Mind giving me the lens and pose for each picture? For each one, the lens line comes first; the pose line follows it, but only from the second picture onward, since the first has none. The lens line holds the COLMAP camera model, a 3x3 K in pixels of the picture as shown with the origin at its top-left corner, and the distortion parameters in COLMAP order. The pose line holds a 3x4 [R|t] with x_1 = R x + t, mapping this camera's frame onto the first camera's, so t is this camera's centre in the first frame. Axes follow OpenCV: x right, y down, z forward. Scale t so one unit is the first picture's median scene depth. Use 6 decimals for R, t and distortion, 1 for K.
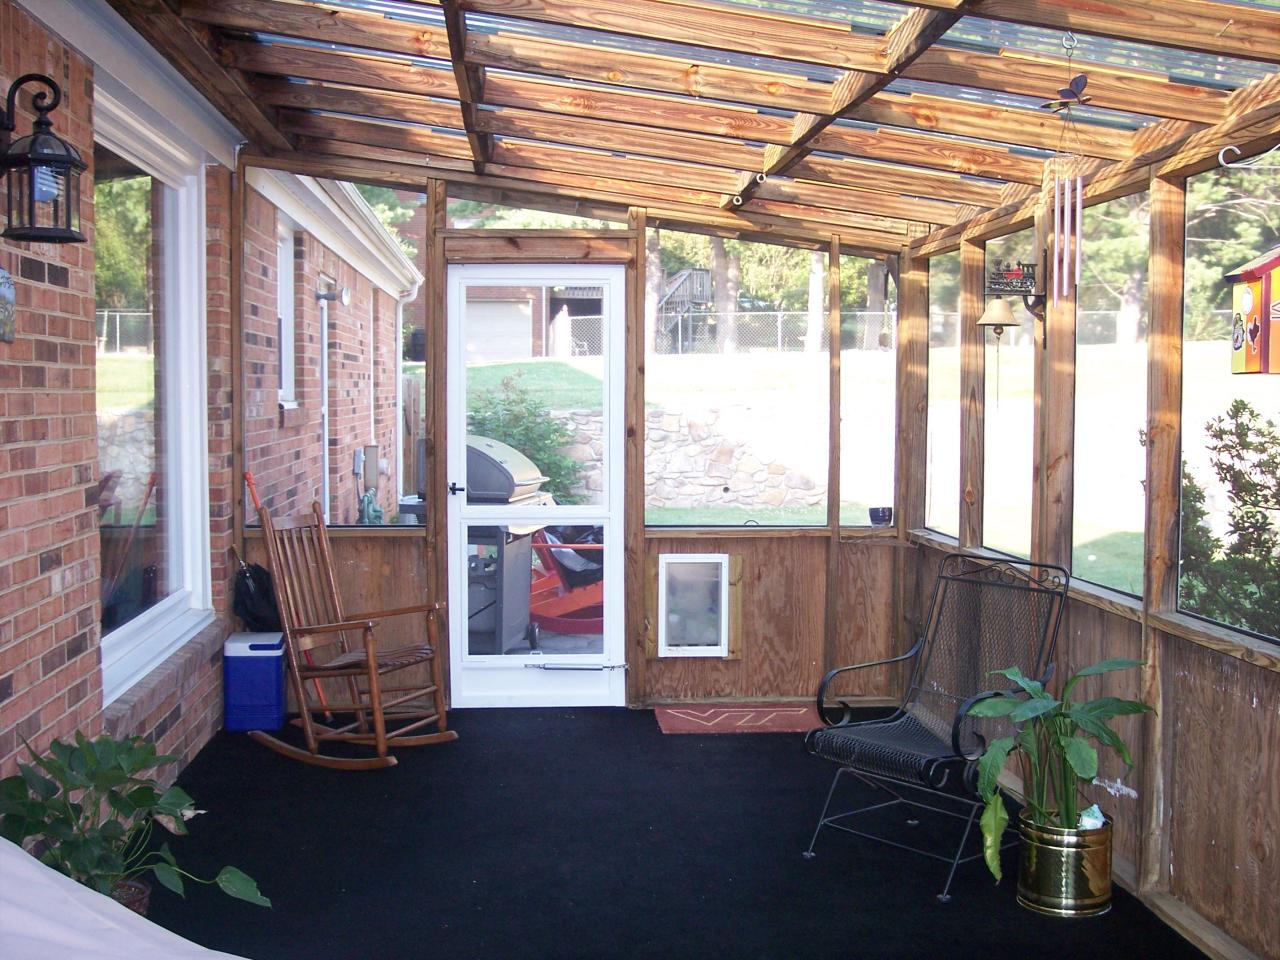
lens RADIAL K [[1521.2, 0, 640.0], [0, 1521.2, 480.0], [0, 0, 1]] dist [-0.141576, 0.322587]
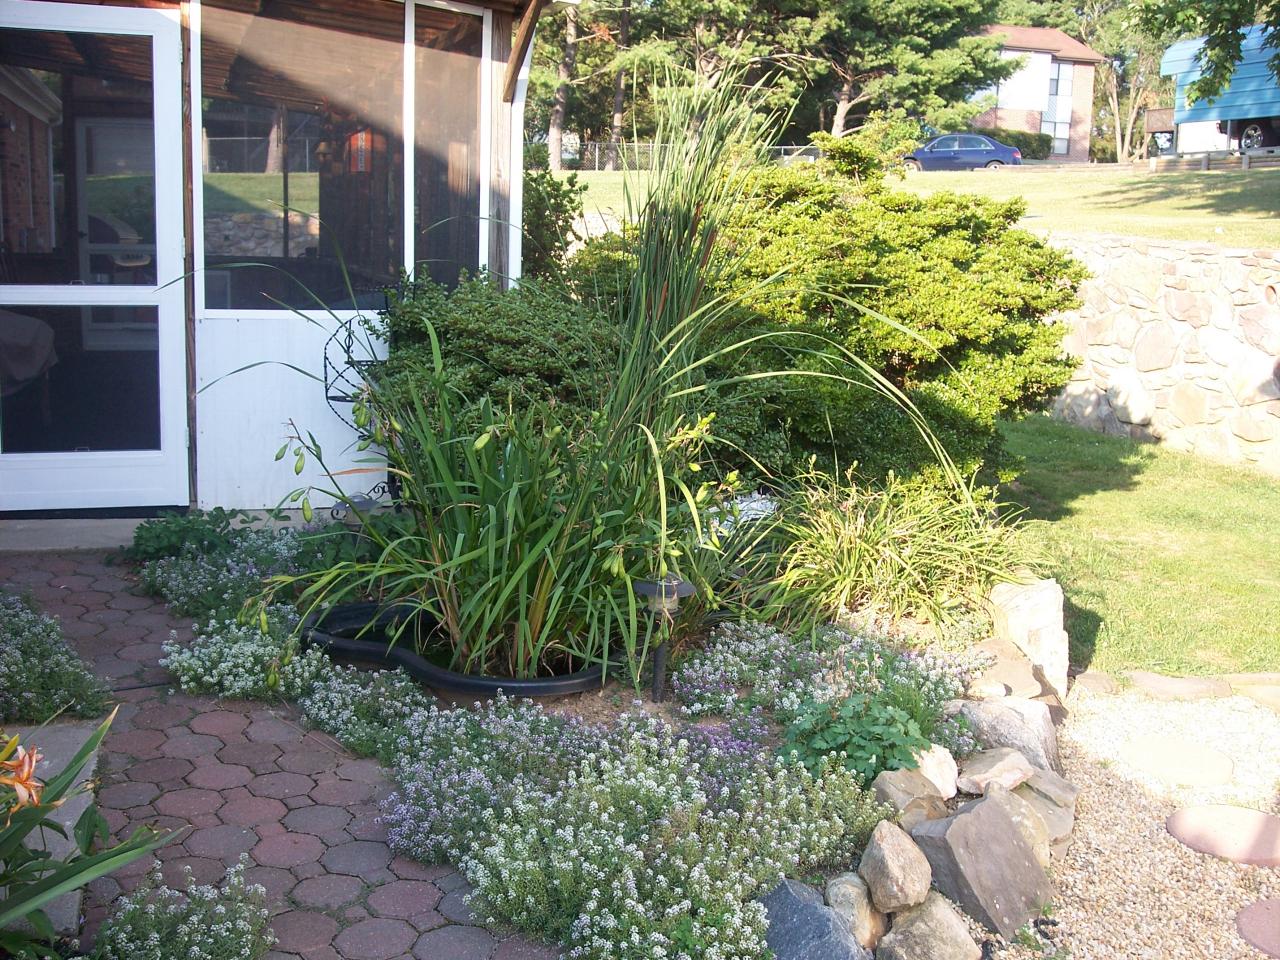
lens RADIAL K [[1521.2, 0, 640.0], [0, 1521.2, 480.0], [0, 0, 1]] dist [-0.141576, 0.322587]
pose [[0.977520, -0.013463, 0.210410, 0.077807], [-0.010511, 0.993607, 0.112406, 0.044295], [-0.210578, -0.112091, 0.971129, -0.485348]]
